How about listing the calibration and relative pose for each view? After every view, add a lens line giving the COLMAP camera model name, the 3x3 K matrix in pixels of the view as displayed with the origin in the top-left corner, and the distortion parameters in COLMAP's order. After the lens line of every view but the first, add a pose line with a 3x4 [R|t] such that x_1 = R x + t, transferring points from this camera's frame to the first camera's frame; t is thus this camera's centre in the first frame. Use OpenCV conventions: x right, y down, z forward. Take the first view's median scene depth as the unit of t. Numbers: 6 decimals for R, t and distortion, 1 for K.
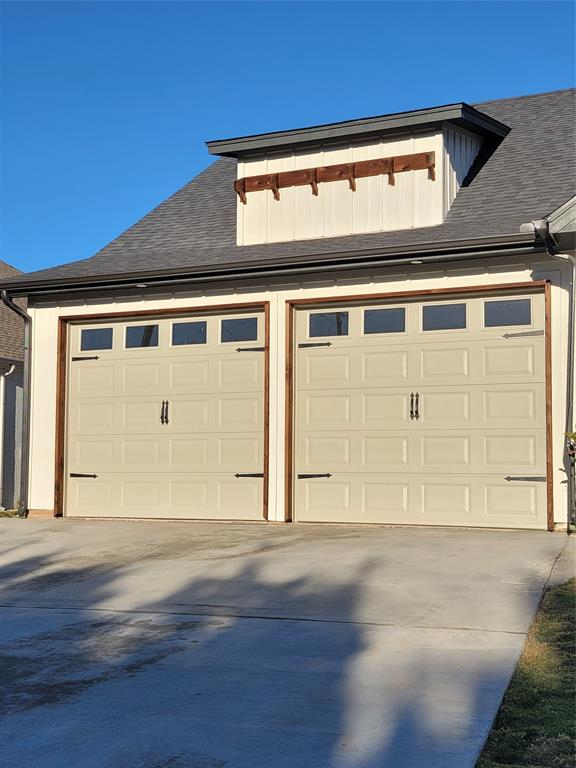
lens RADIAL K [[923.0, 0, 263.1], [0, 923.0, 399.8], [0, 0, 1]] dist [0.092140, -0.069127]
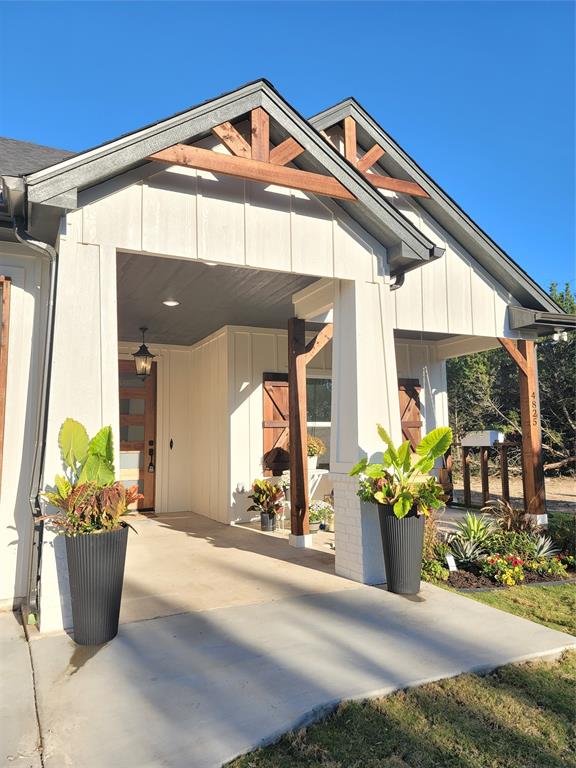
lens RADIAL K [[555.2, 0, 288.0], [0, 555.2, 384.0], [0, 0, 1]] dist [0.073121, -0.000423]
pose [[0.657410, 0.067087, 0.750541, 0.094965], [-0.034630, 0.997666, -0.058842, -0.018031], [-0.752737, 0.012692, 0.658199, 0.436862]]
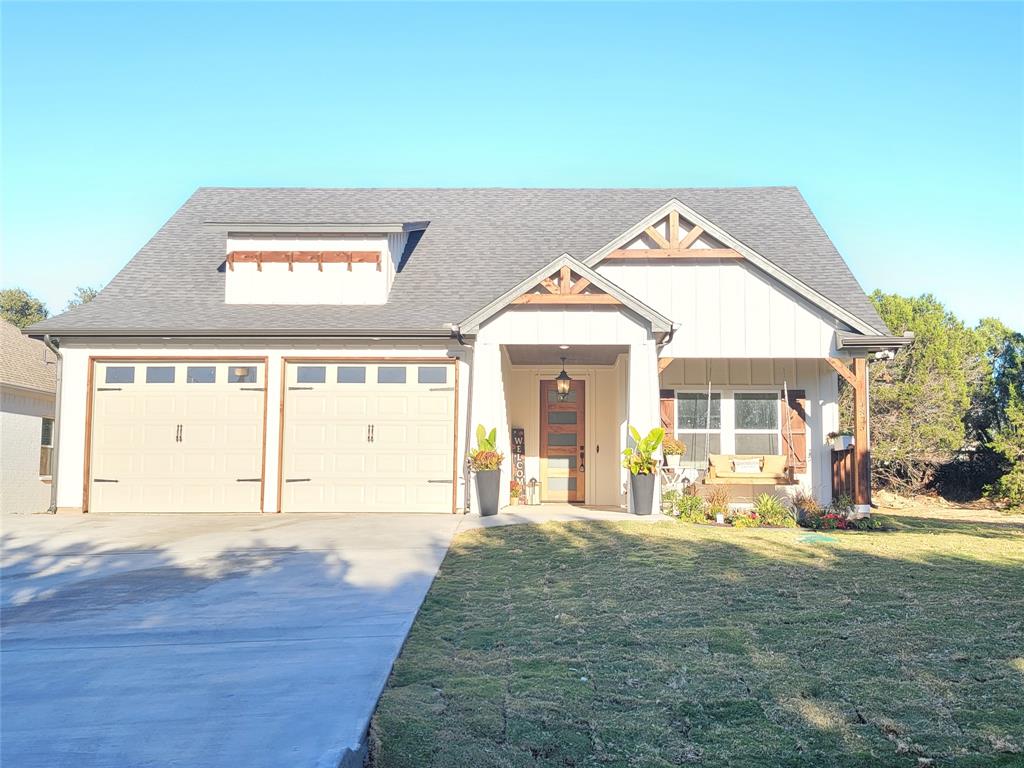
lens RADIAL K [[1058.6, 0, 538.6], [0, 1058.6, 404.5], [0, 0, 1]] dist [0.074699, -0.003559]
pose [[0.925460, 0.032381, 0.377459, -0.212264], [-0.029808, 0.999476, -0.012656, -0.023840], [-0.377671, 0.000461, 0.925940, -0.627775]]
